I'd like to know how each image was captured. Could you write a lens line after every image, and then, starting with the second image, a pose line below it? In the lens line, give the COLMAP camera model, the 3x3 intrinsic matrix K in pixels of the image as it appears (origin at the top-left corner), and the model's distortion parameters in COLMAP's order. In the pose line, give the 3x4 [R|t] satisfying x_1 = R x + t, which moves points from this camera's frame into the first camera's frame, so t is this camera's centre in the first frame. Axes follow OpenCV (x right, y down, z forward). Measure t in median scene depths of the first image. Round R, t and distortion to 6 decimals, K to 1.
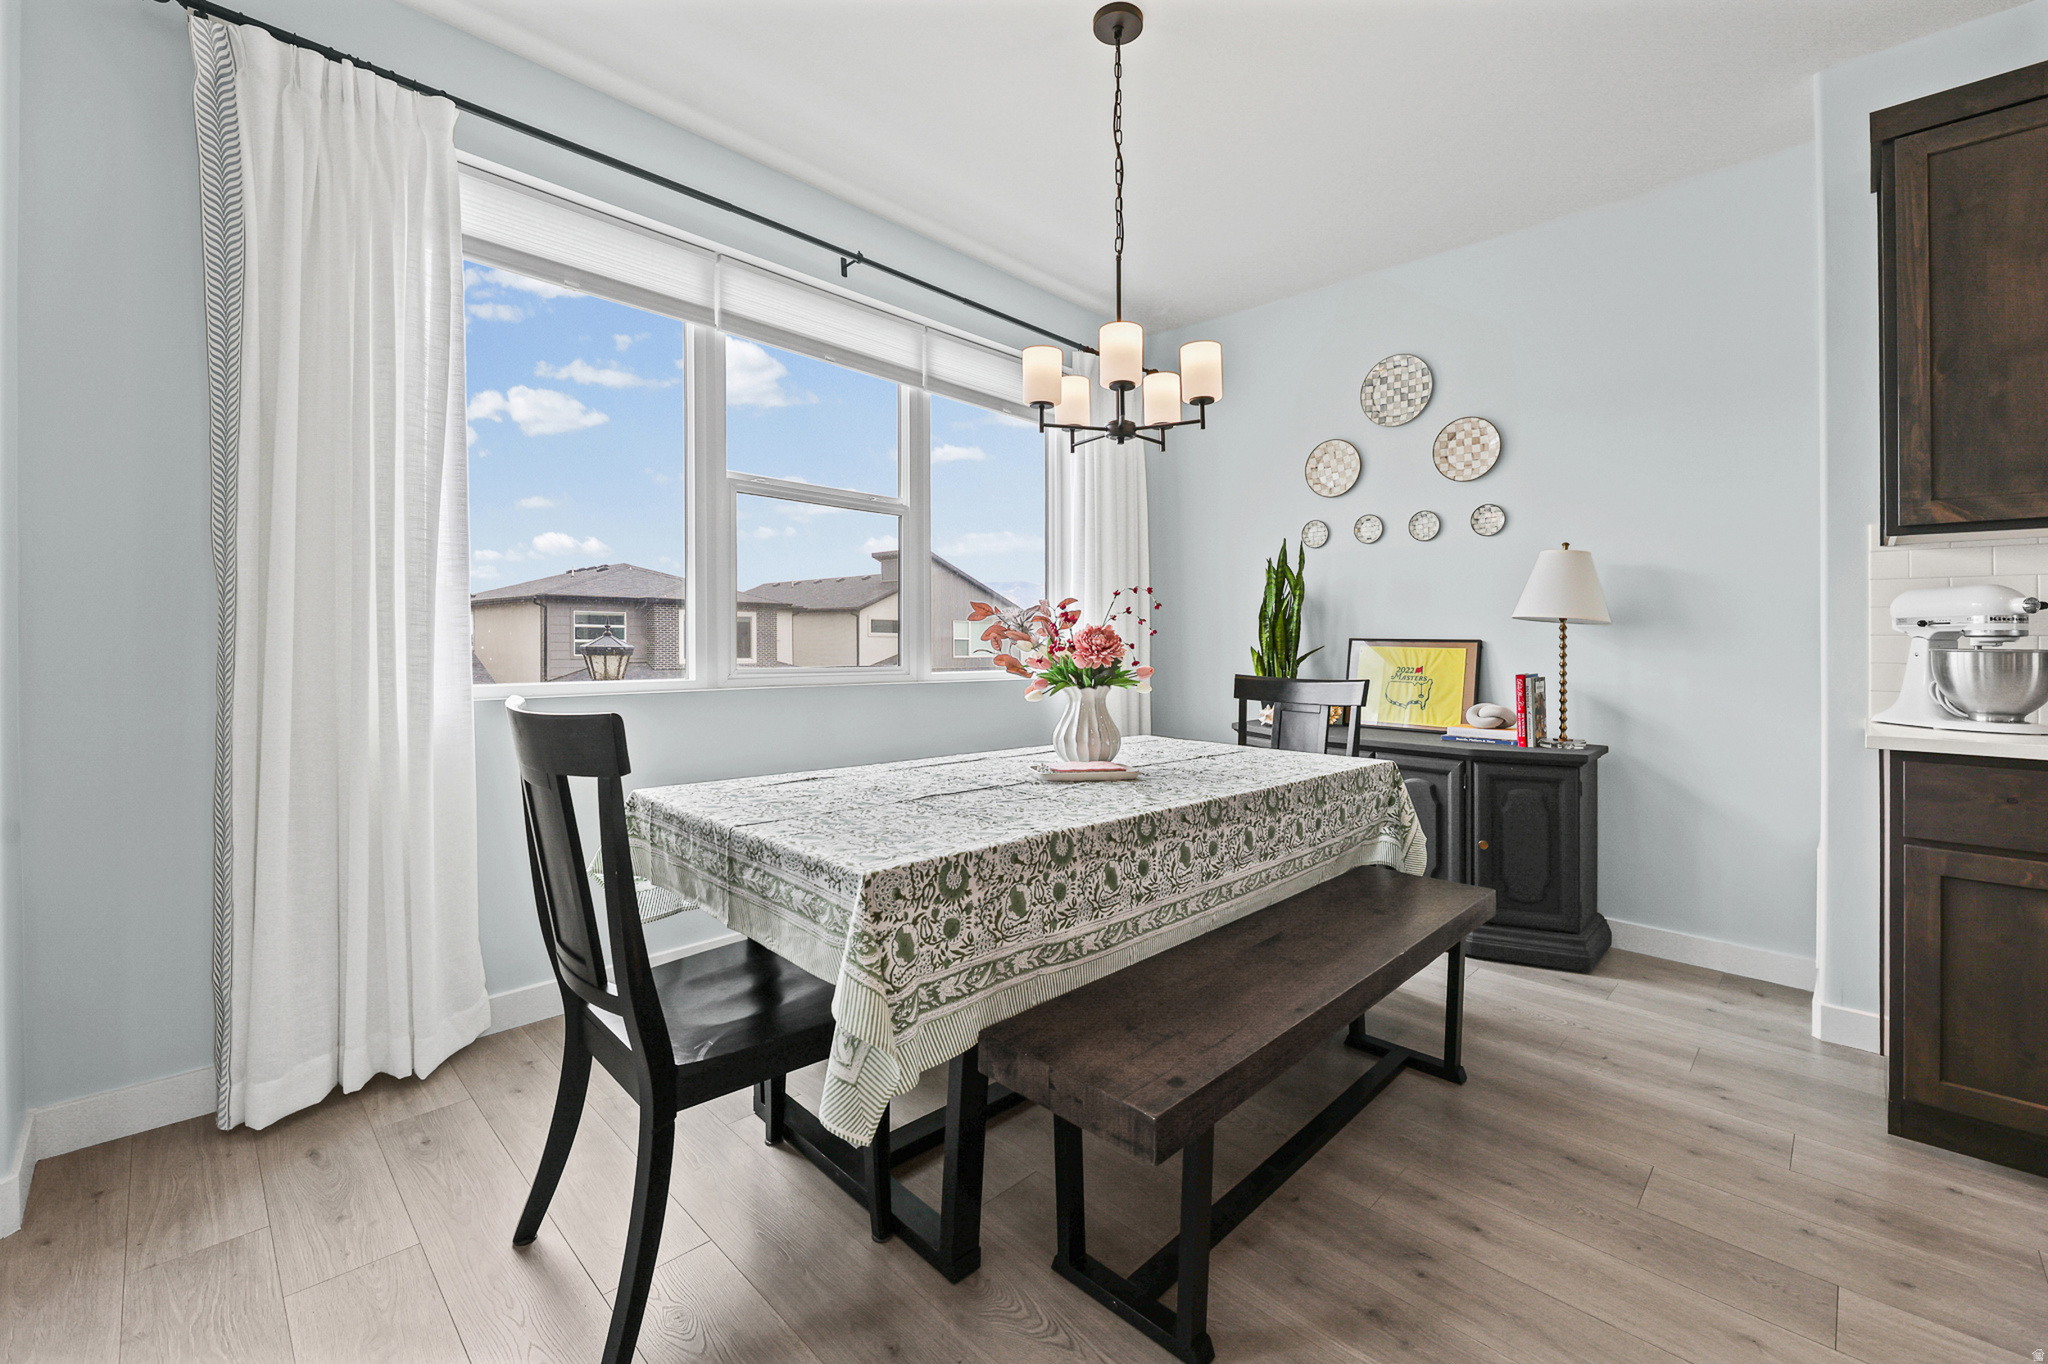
lens RADIAL K [[821.6, 0, 997.9], [0, 821.6, 639.4], [0, 0, 1]] dist [-0.019154, -0.000003]
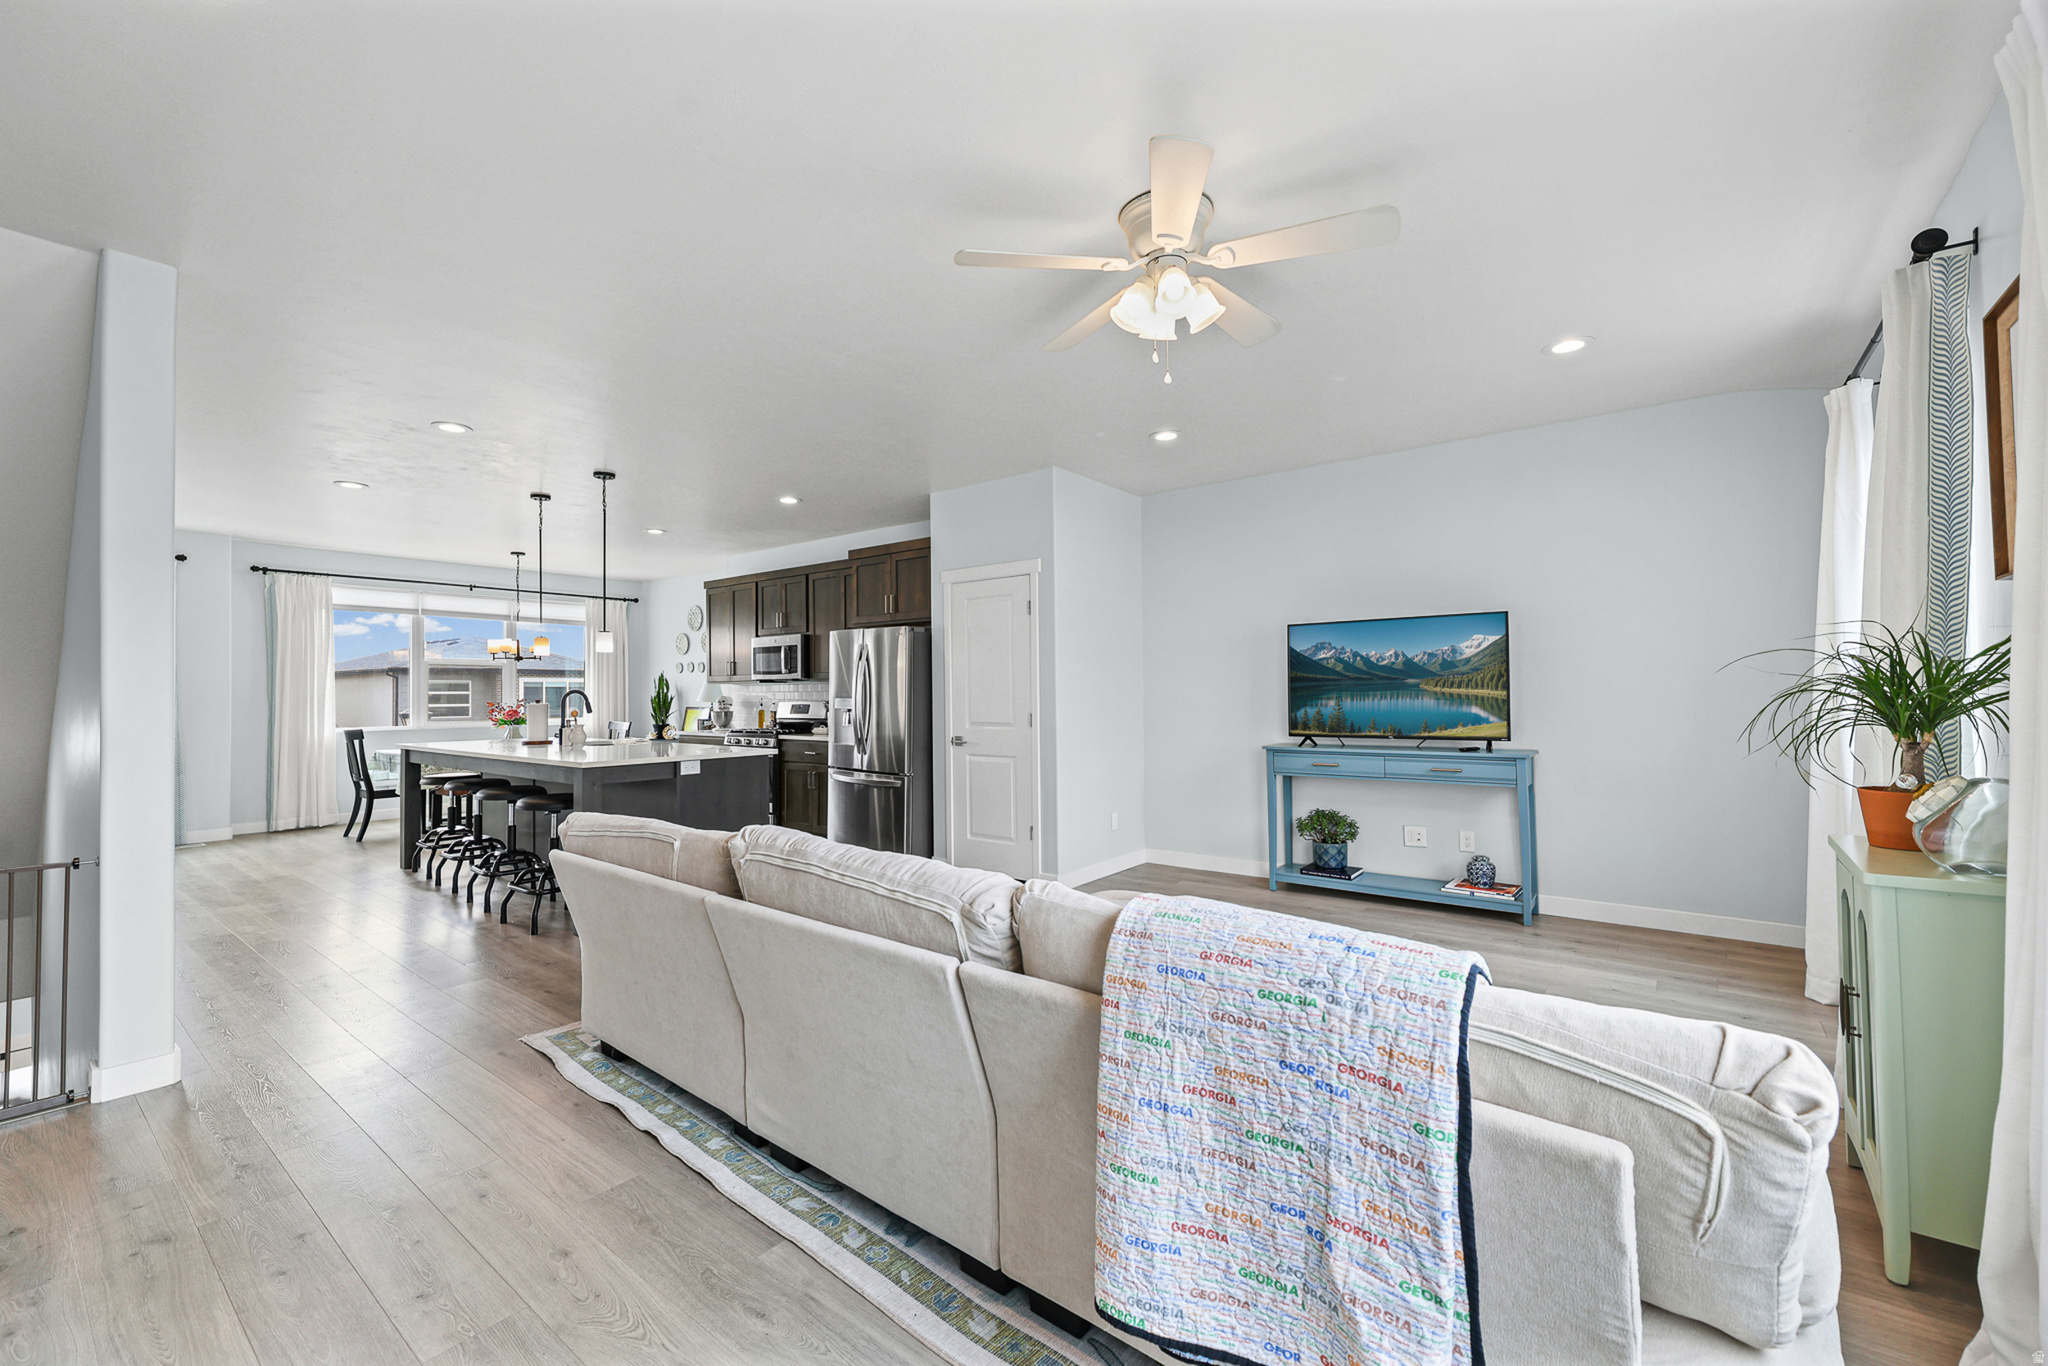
lens RADIAL K [[819.5, 0, 987.1], [0, 819.5, 660.2], [0, 0, 1]] dist [0.000175, 0.000012]
pose [[0.994346, -0.012927, 0.105401, 2.256541], [0.016902, 0.999176, -0.036910, -0.080517], [-0.104837, 0.038482, 0.993745, -3.573841]]
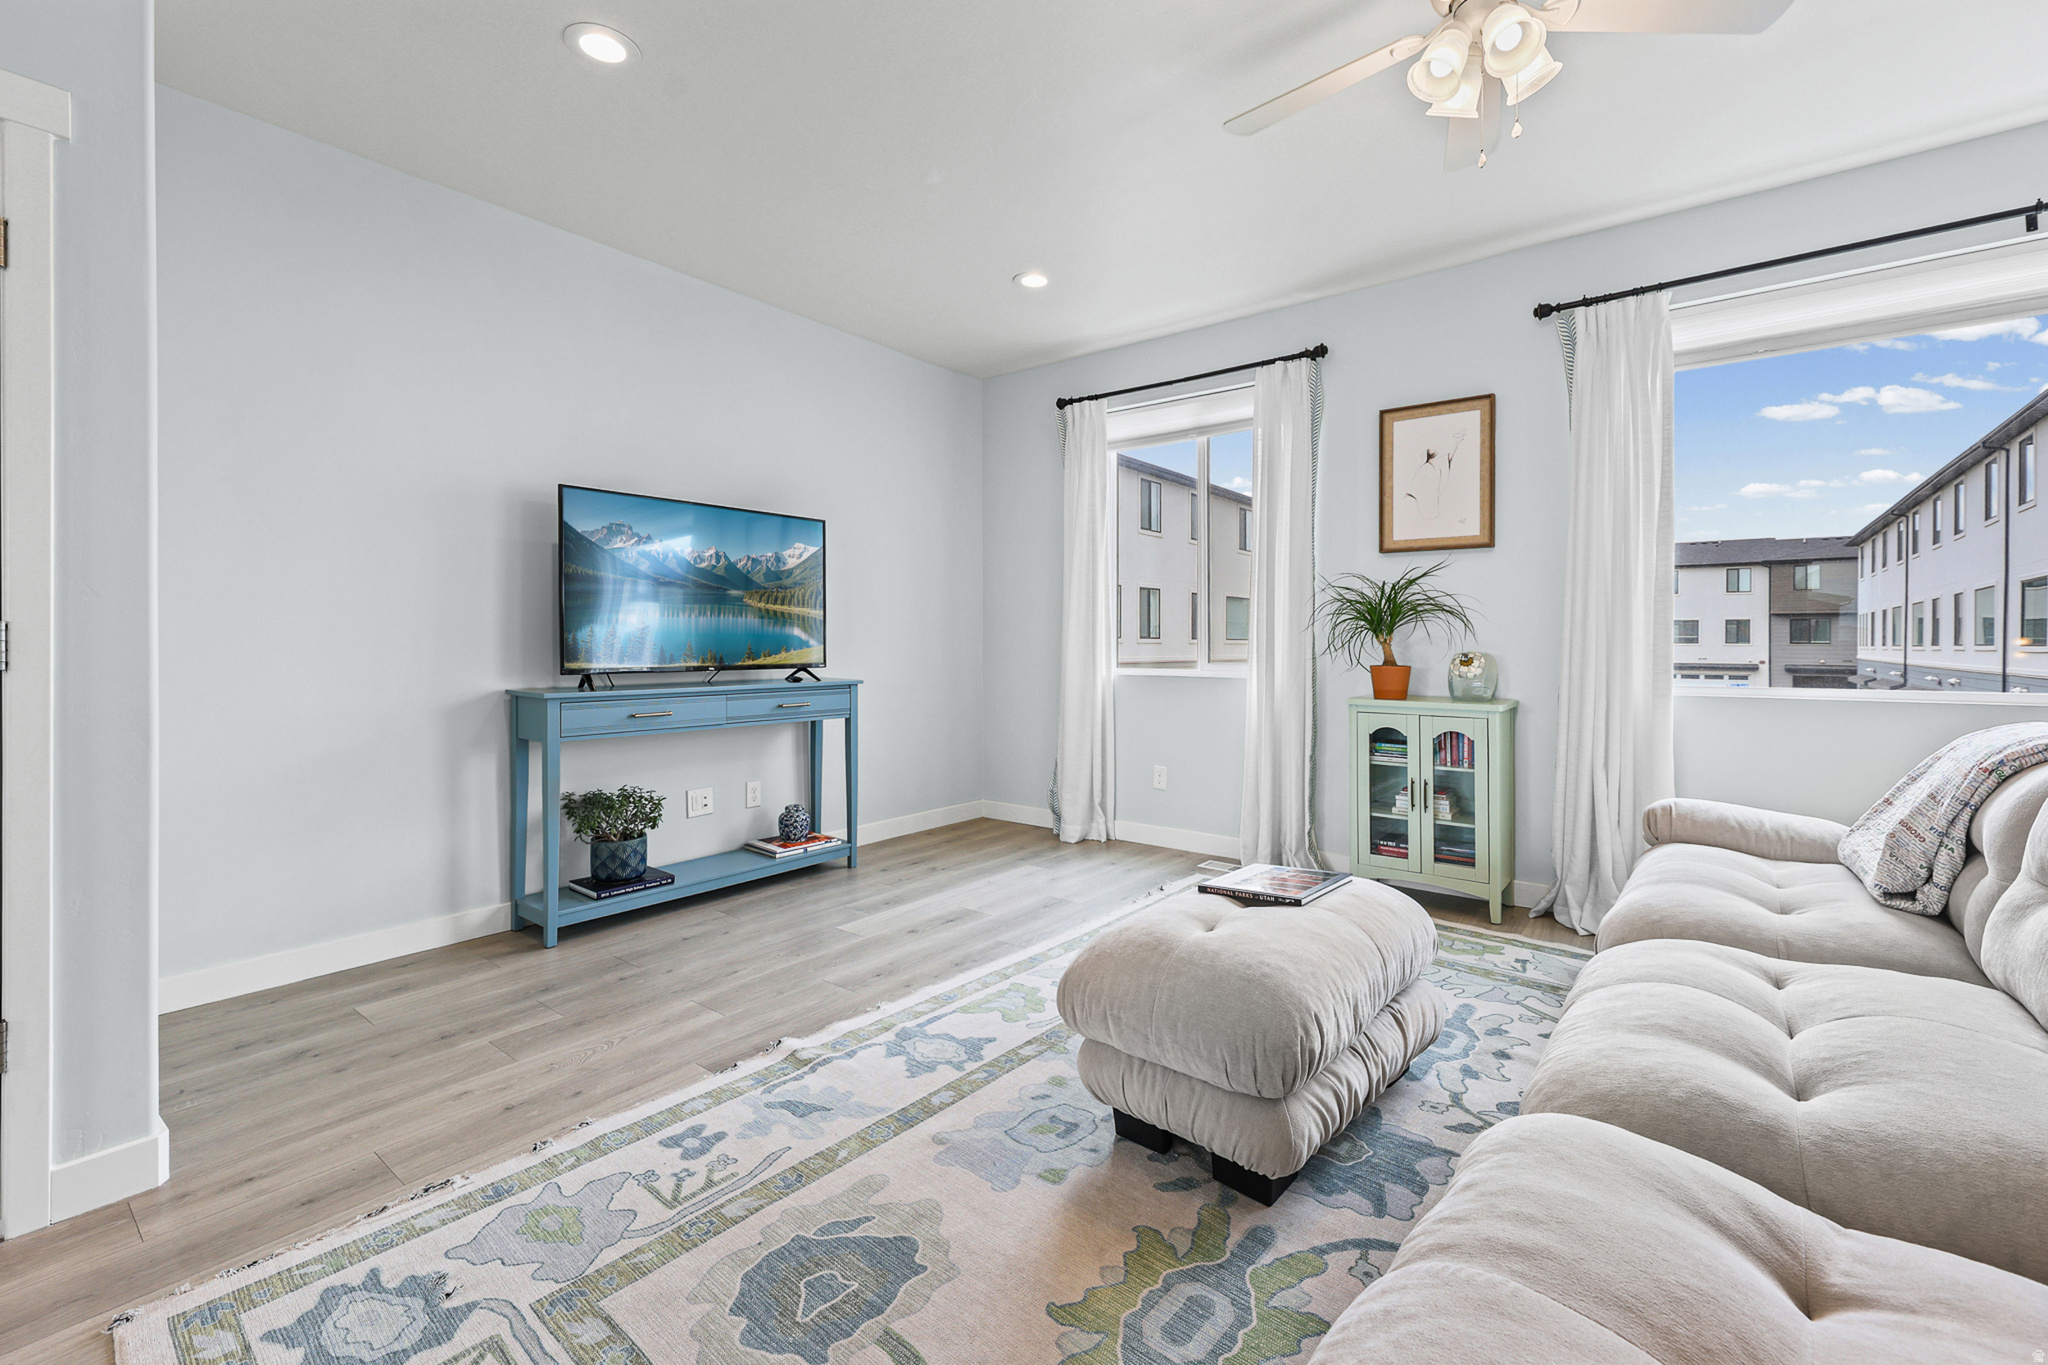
lens RADIAL K [[853.9, 0, 1024.3], [0, 853.9, 632.7], [0, 0, 1]] dist [-0.002159, -0.000276]
pose [[-0.119685, 0.005533, 0.992796, 1.806862], [-0.009960, 0.999927, -0.006774, 0.006536], [-0.992762, -0.010699, -0.119622, -1.733832]]
